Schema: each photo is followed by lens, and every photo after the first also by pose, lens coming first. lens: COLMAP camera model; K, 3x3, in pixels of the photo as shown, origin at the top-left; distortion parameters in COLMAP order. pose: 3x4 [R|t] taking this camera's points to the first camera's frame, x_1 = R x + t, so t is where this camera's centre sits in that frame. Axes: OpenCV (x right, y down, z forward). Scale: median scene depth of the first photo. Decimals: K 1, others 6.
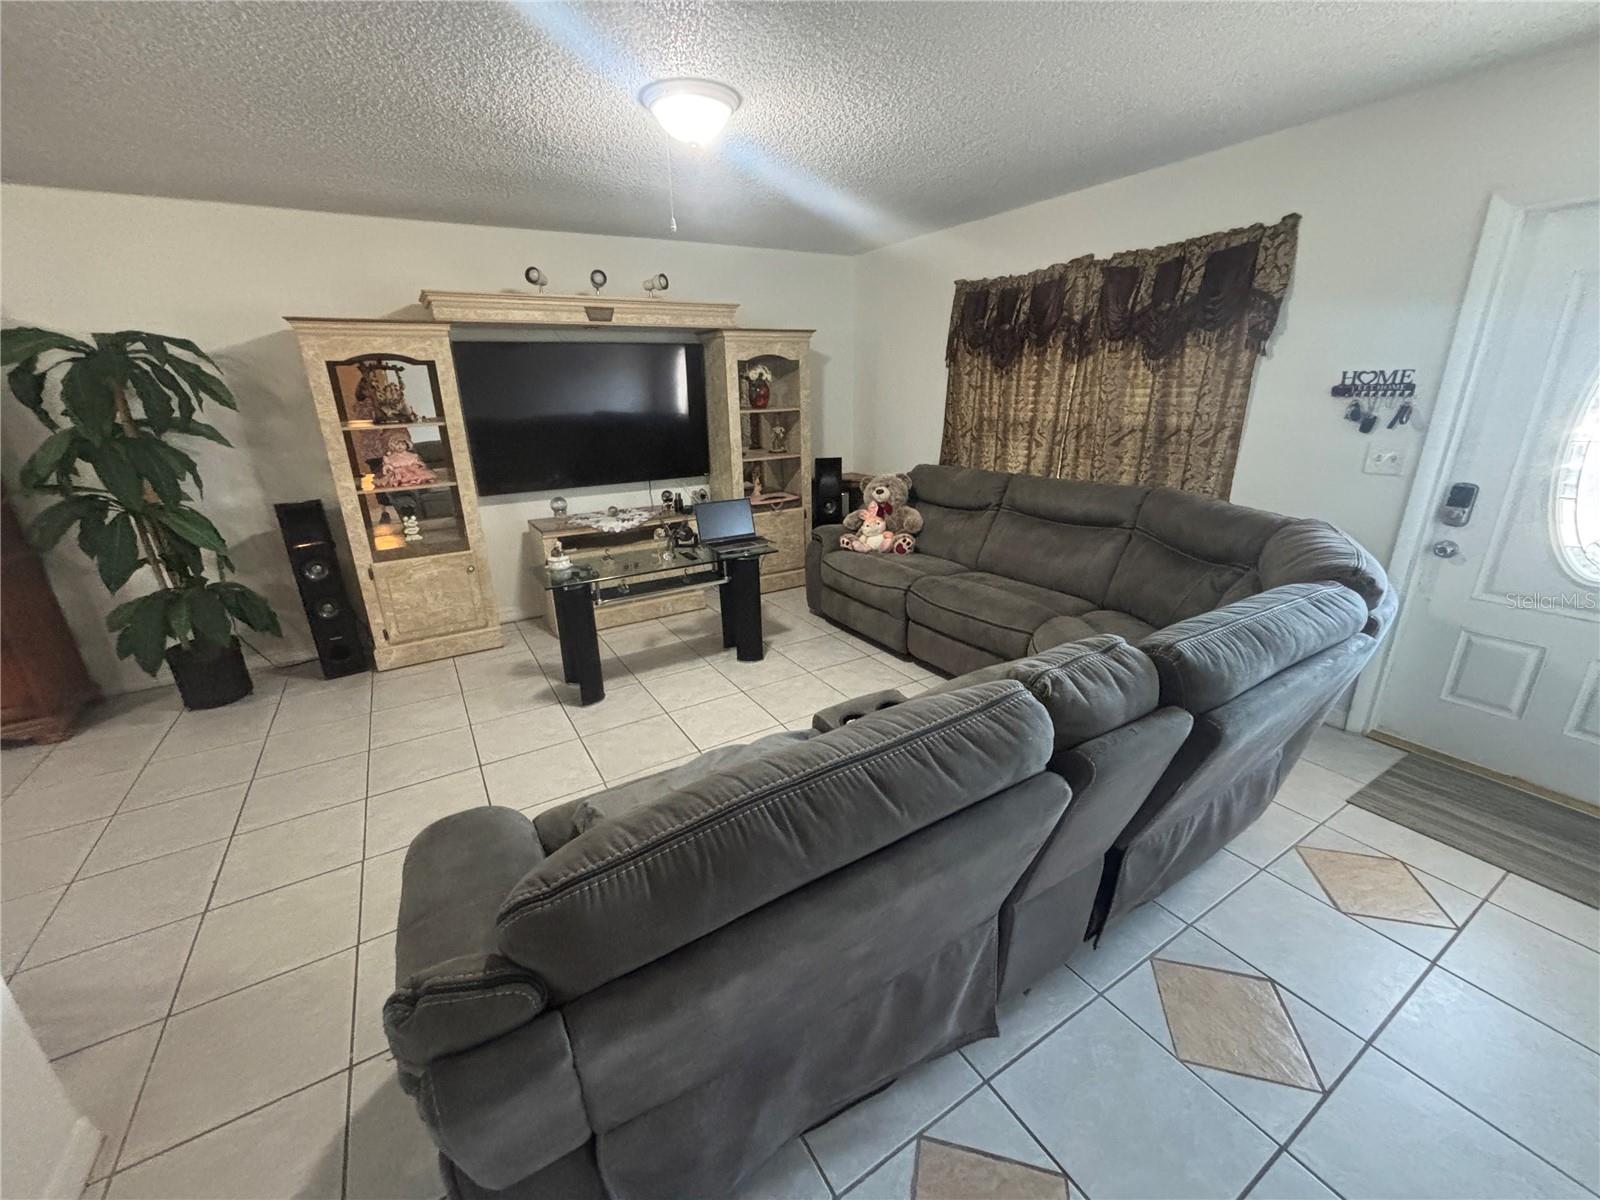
lens RADIAL K [[643.9, 0, 799.2], [0, 643.9, 600.5], [0, 0, 1]] dist [-0.000252, 0.000410]
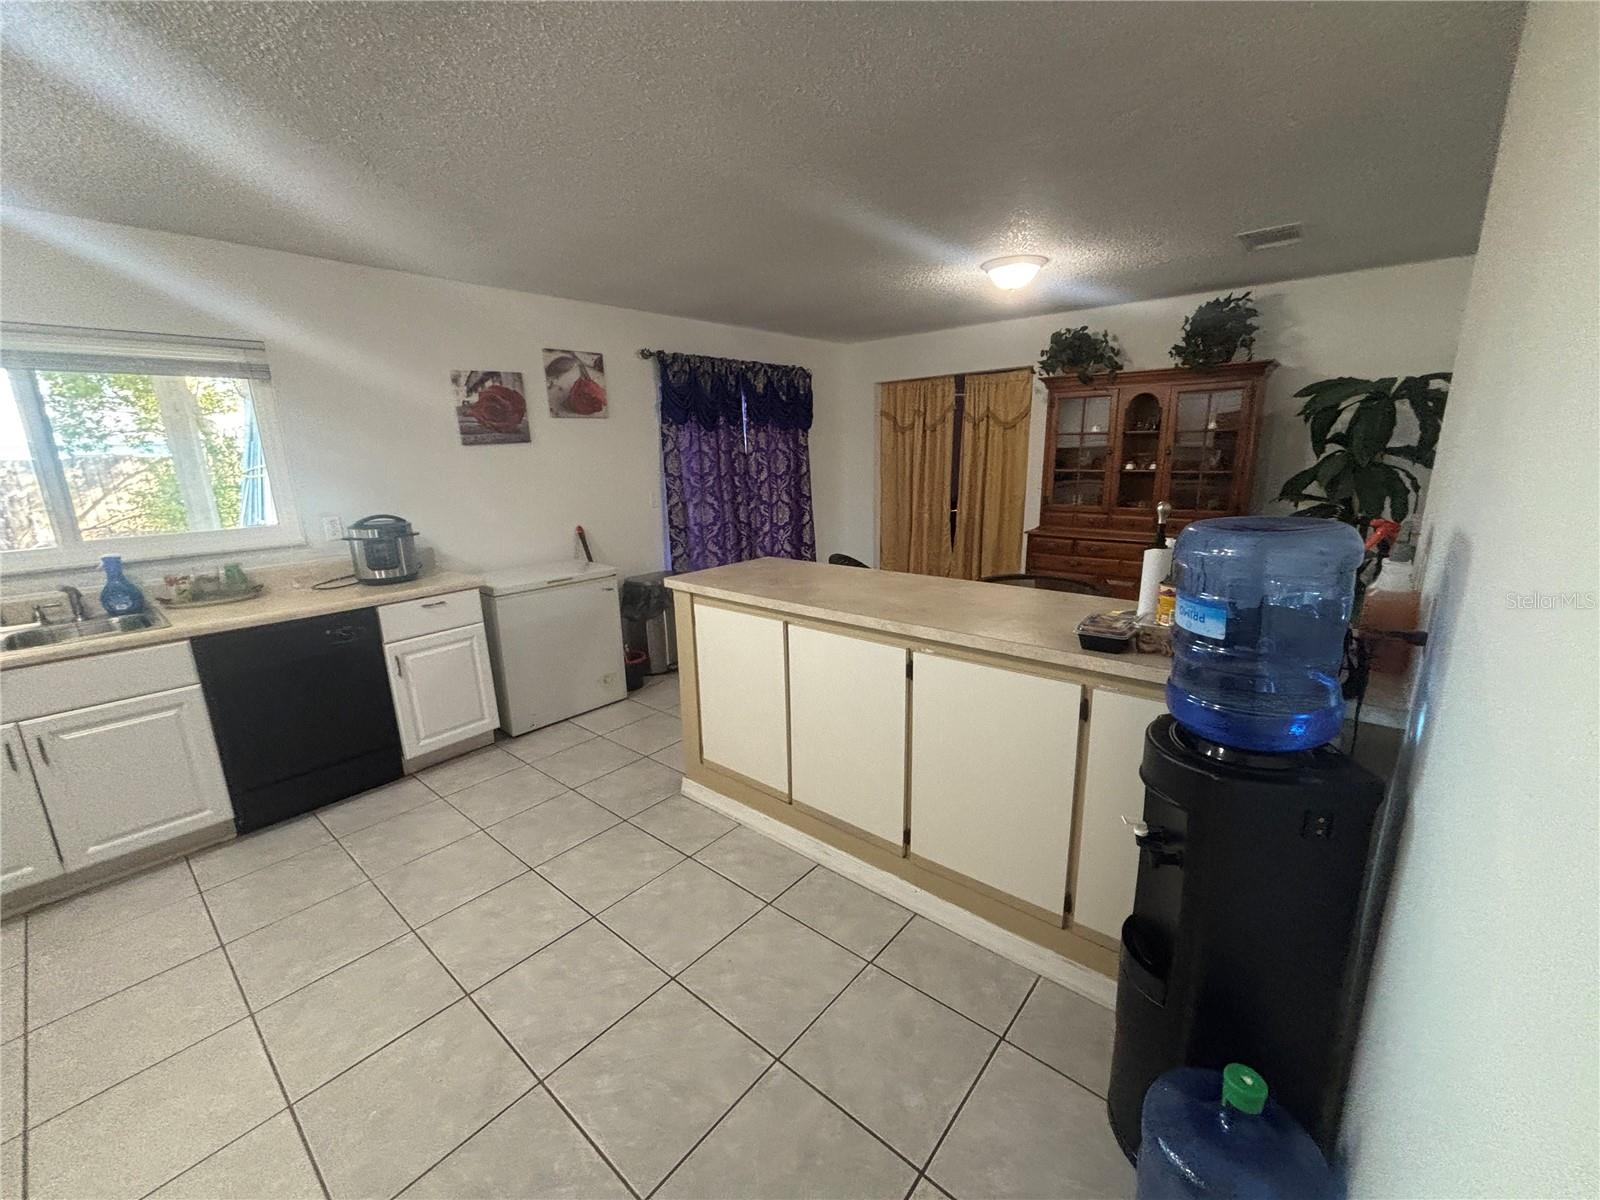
lens RADIAL K [[643.9, 0, 798.8], [0, 643.9, 603.1], [0, 0, 1]] dist [-0.000252, 0.000410]
pose [[0.311052, 0.245269, -0.918199, -0.181983], [-0.292358, 0.943972, 0.153113, 0.117510], [0.904308, 0.220817, 0.365331, -0.331898]]
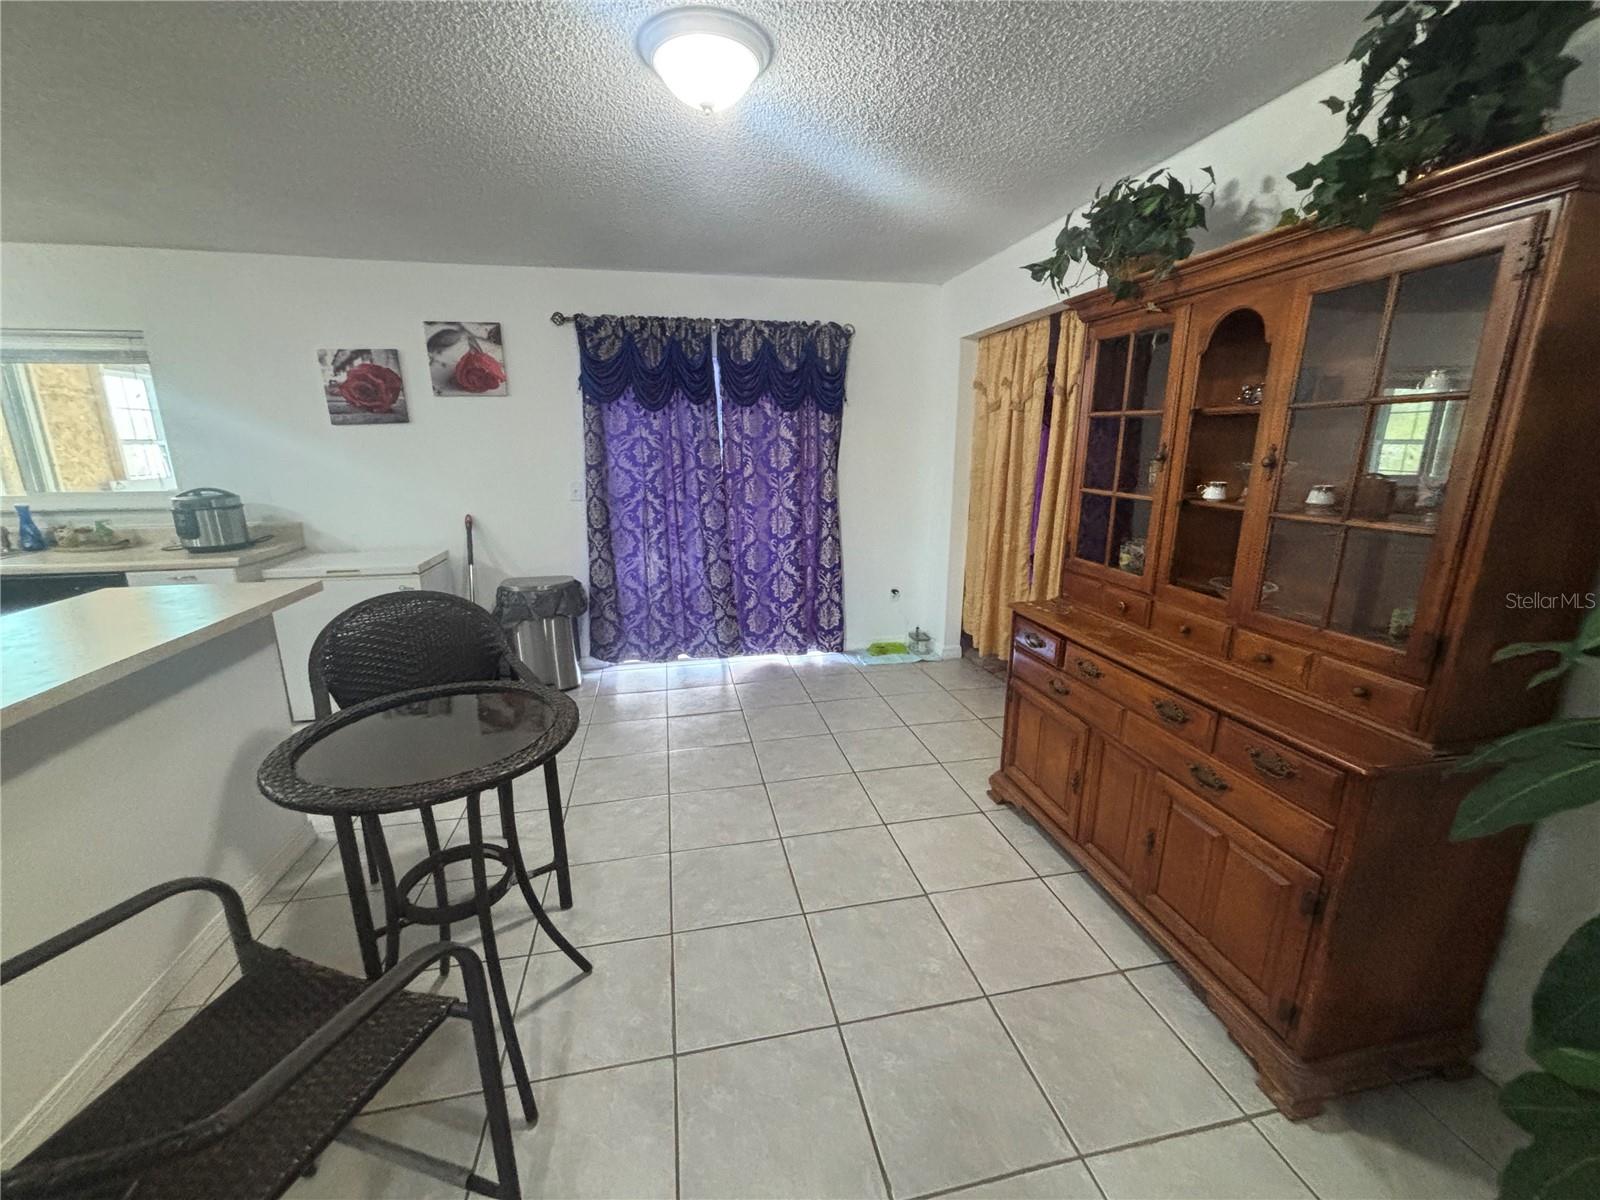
lens RADIAL K [[643.9, 0, 797.2], [0, 643.9, 599.1], [0, 0, 1]] dist [-0.000252, 0.000410]
pose [[-0.336504, 0.254320, -0.906690, -0.634882], [-0.291894, 0.887247, 0.357199, -0.168653], [0.895300, 0.384856, -0.224327, 0.588407]]
